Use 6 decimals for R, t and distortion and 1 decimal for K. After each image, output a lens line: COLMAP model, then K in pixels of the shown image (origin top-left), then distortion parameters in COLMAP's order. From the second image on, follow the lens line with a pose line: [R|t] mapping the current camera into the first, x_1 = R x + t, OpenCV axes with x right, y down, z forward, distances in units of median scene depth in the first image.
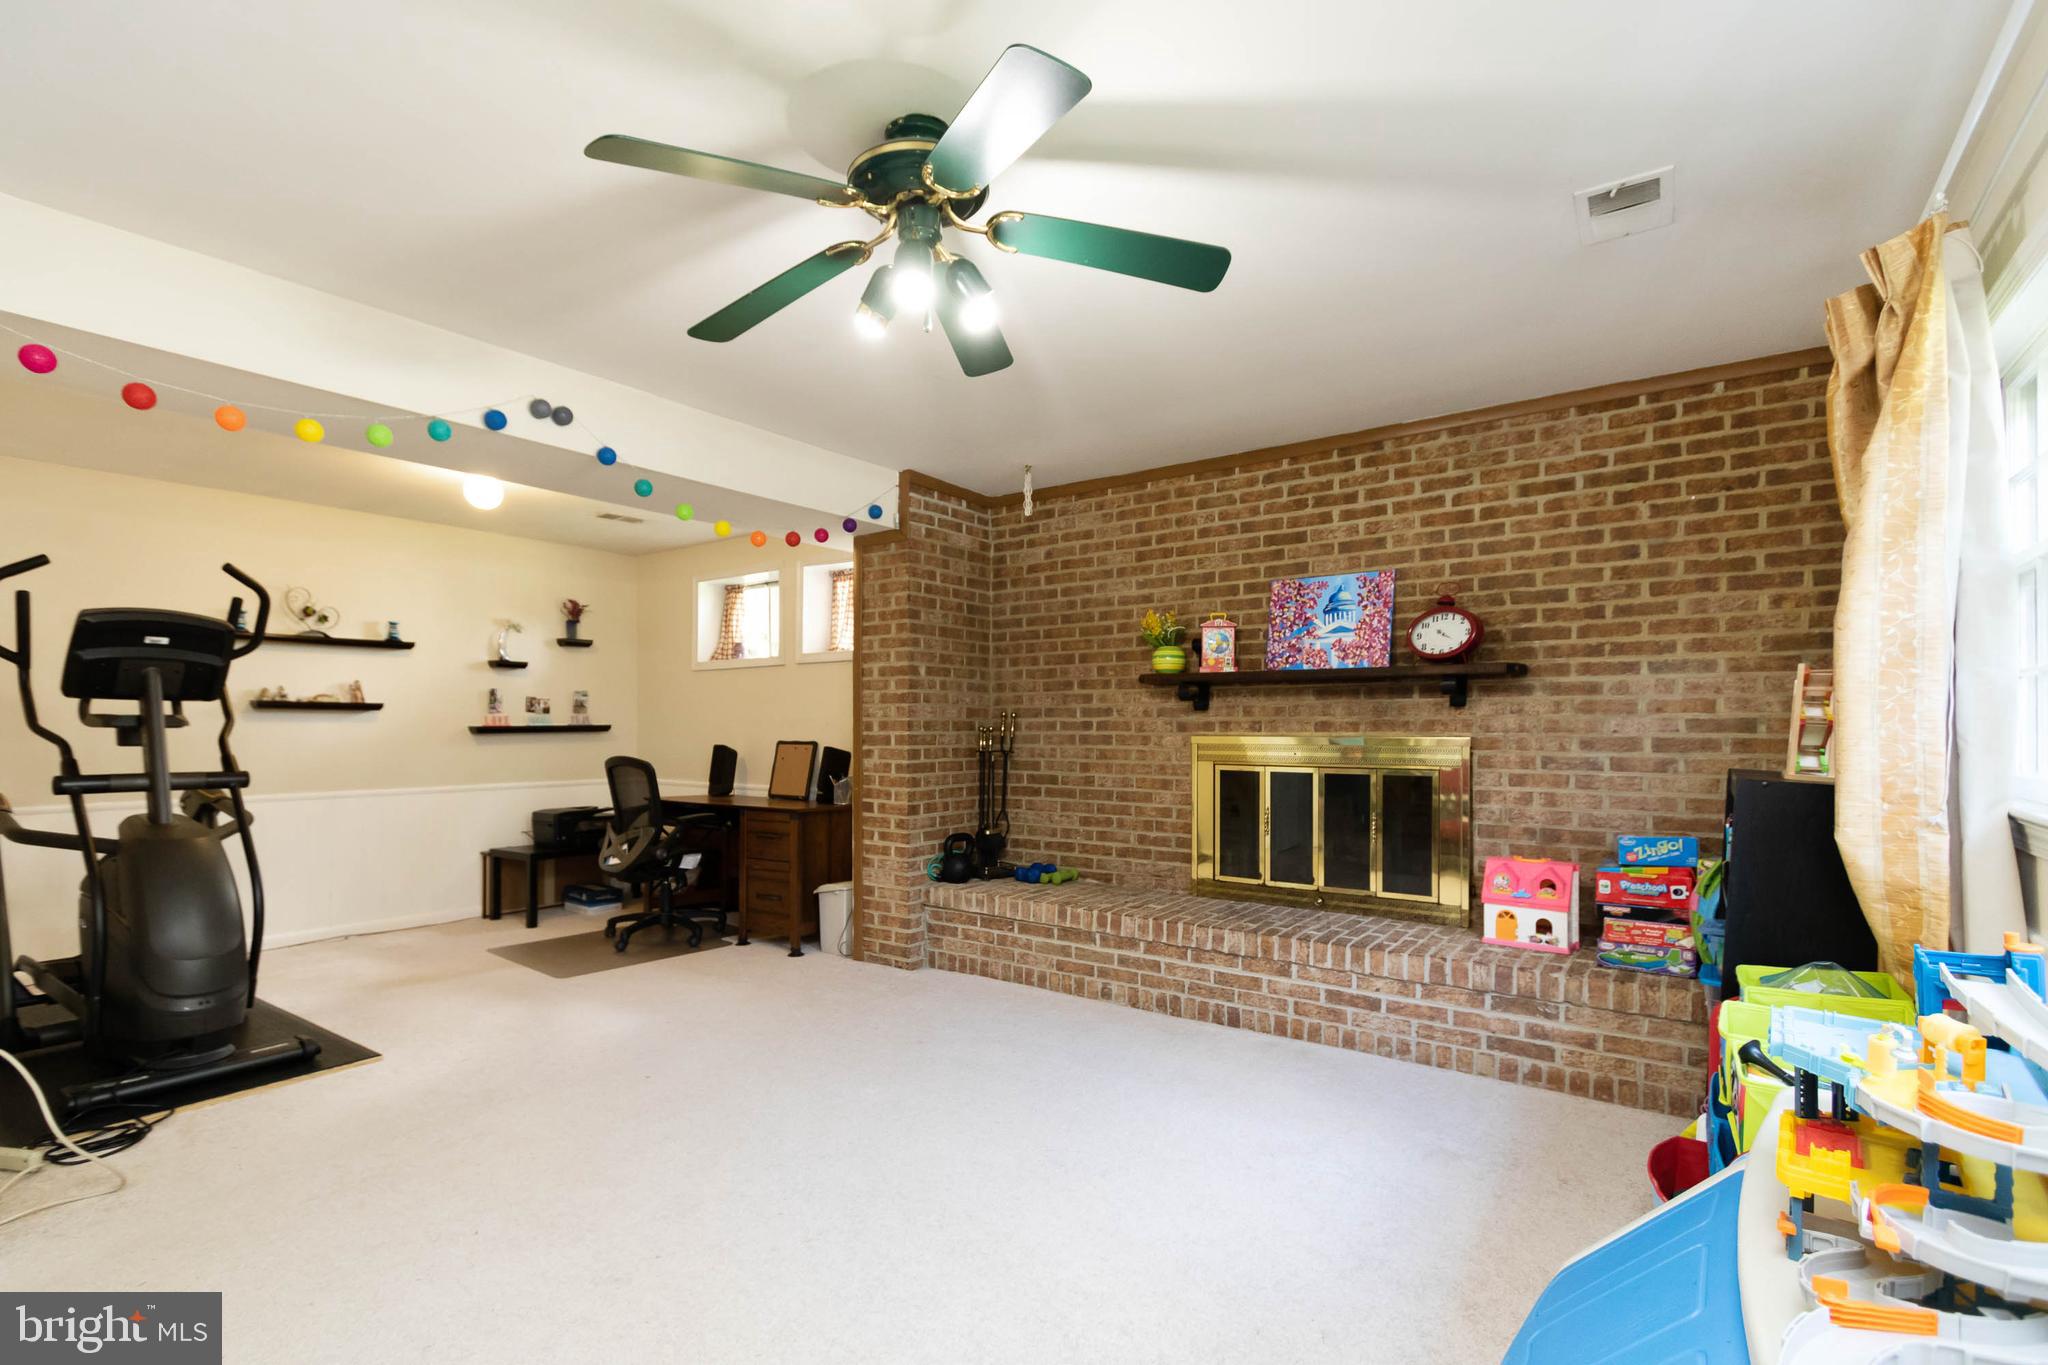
lens RADIAL K [[946.5, 0, 1021.5], [0, 946.5, 731.3], [0, 0, 1]] dist [0.004415, -0.000968]
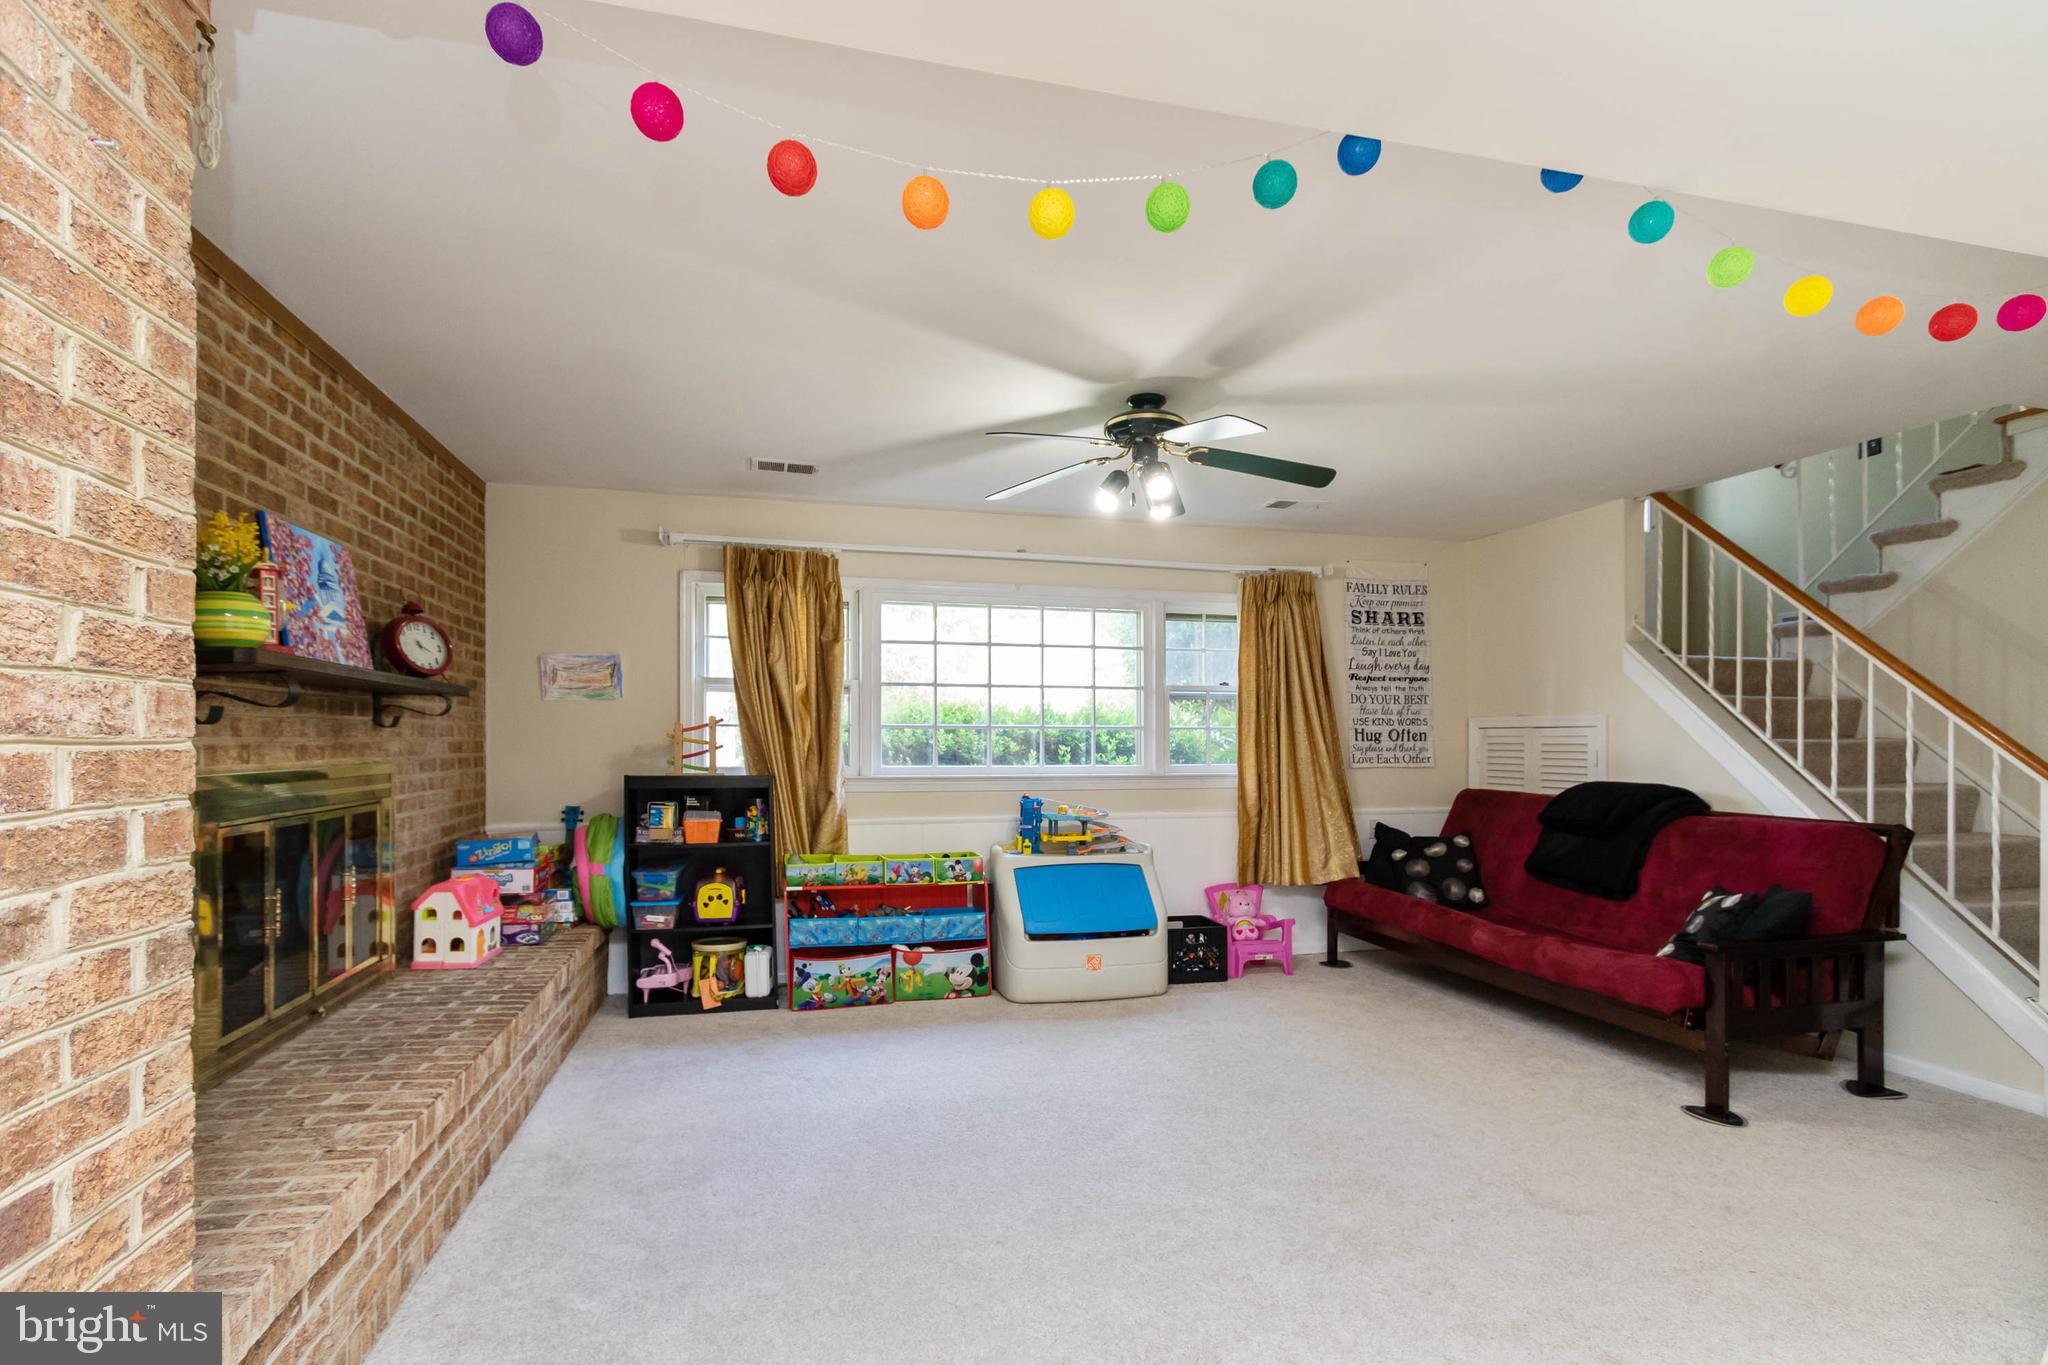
lens RADIAL K [[946.5, 0, 1014.2], [0, 946.5, 741.8], [0, 0, 1]] dist [0.004415, -0.000968]
pose [[-0.762227, -0.004031, 0.647297, -0.437681], [0.000502, 0.999977, 0.006819, -0.015137], [-0.647310, 0.005522, -0.762207, 1.037945]]
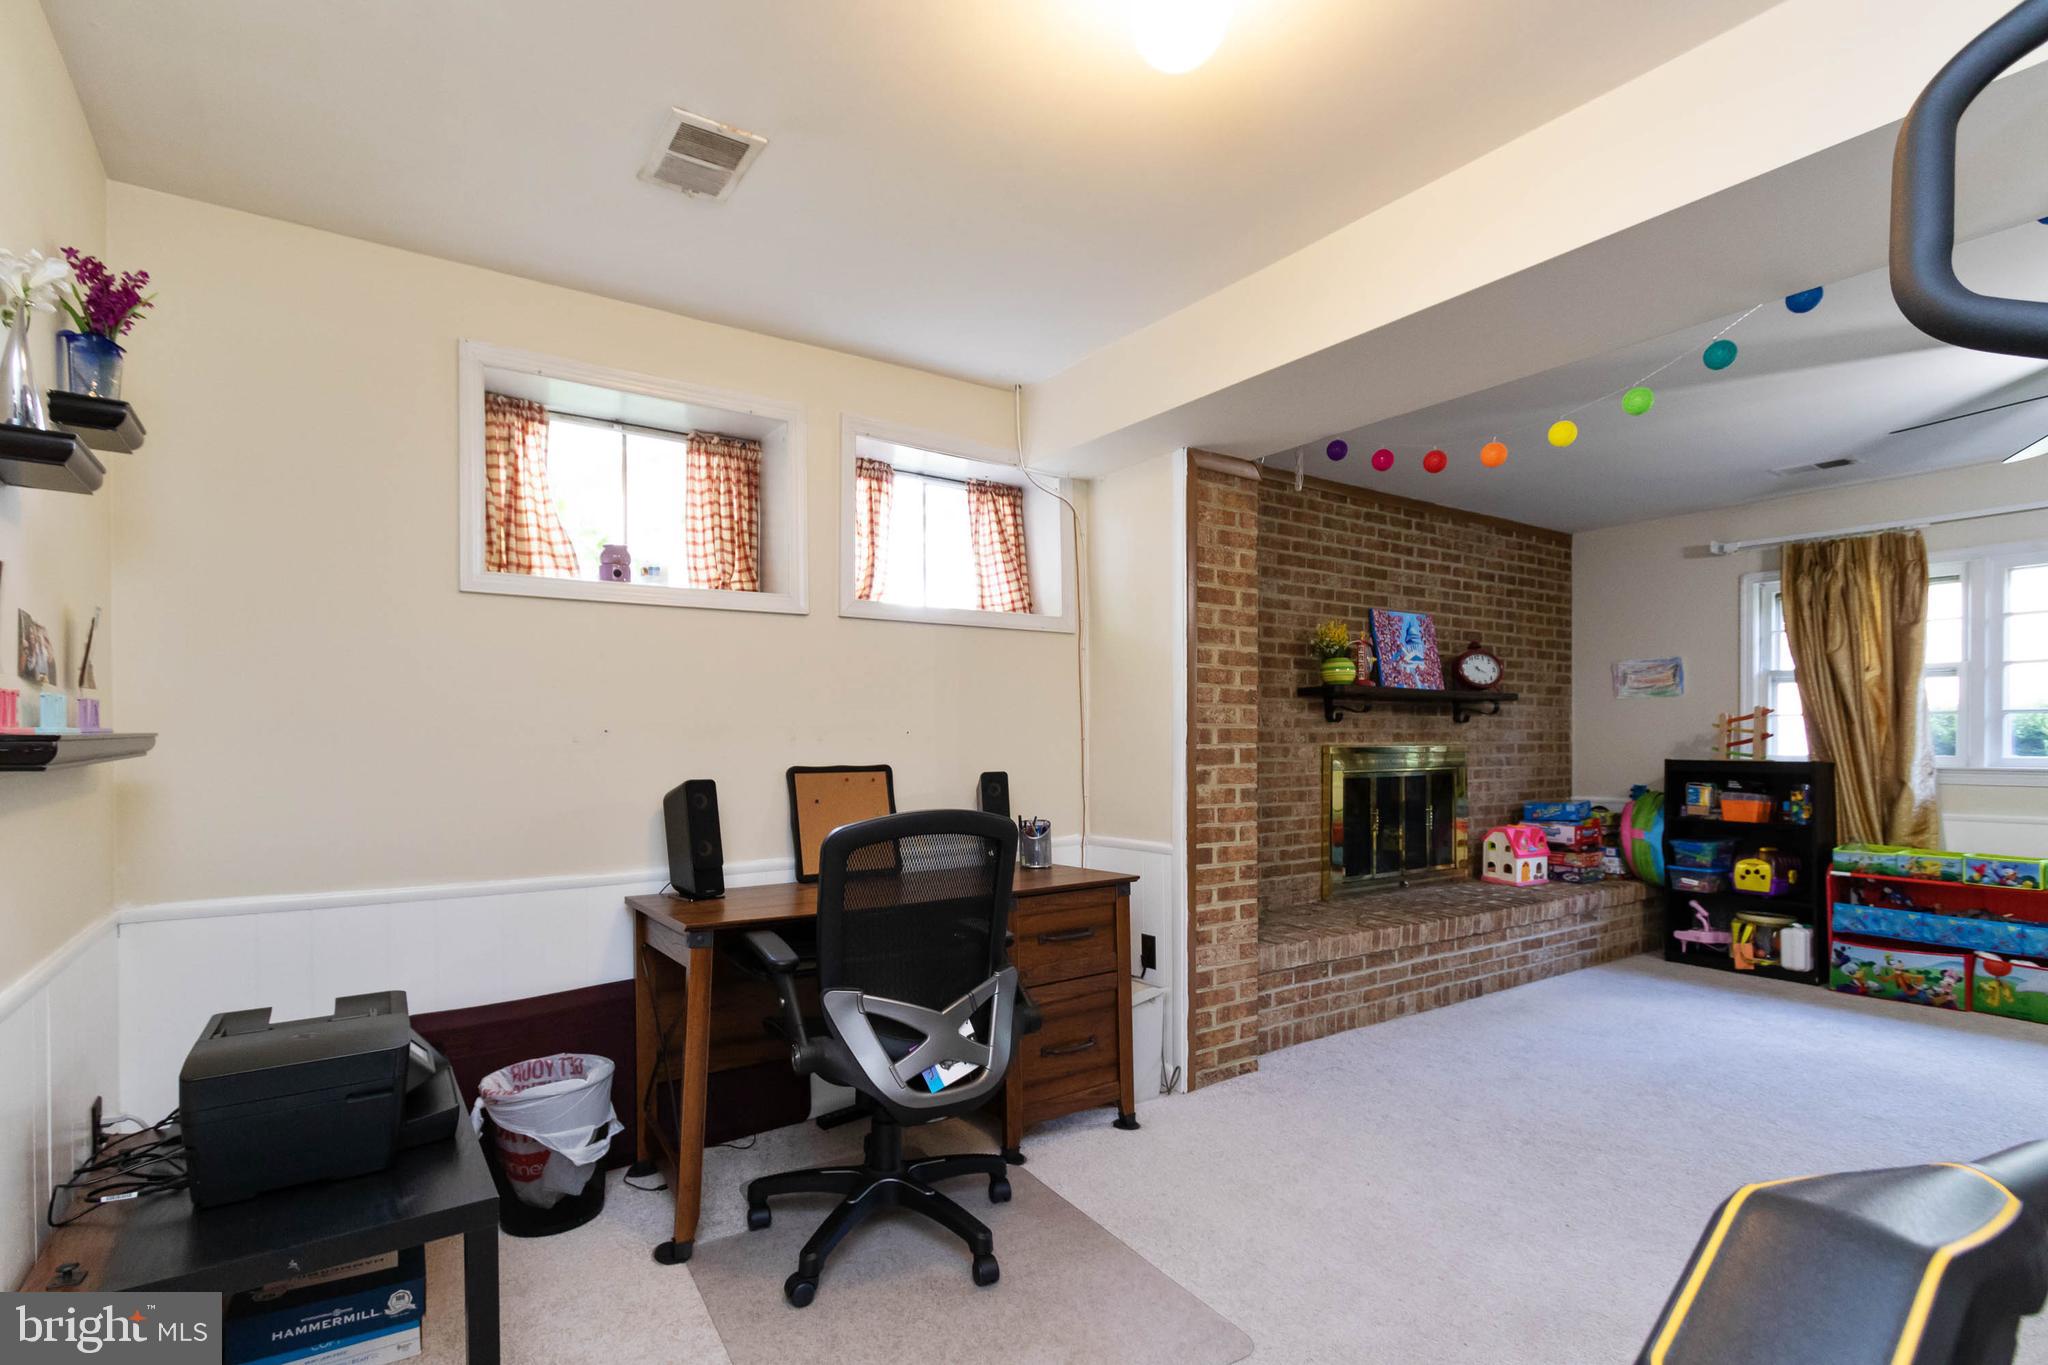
lens RADIAL K [[946.5, 0, 981.8], [0, 946.5, 750.3], [0, 0, 1]] dist [0.004415, -0.000968]
pose [[0.366249, -0.010767, 0.930454, -0.866521], [0.007829, 0.999933, 0.008489, -0.002520], [-0.930484, 0.004176, 0.366309, 0.919760]]
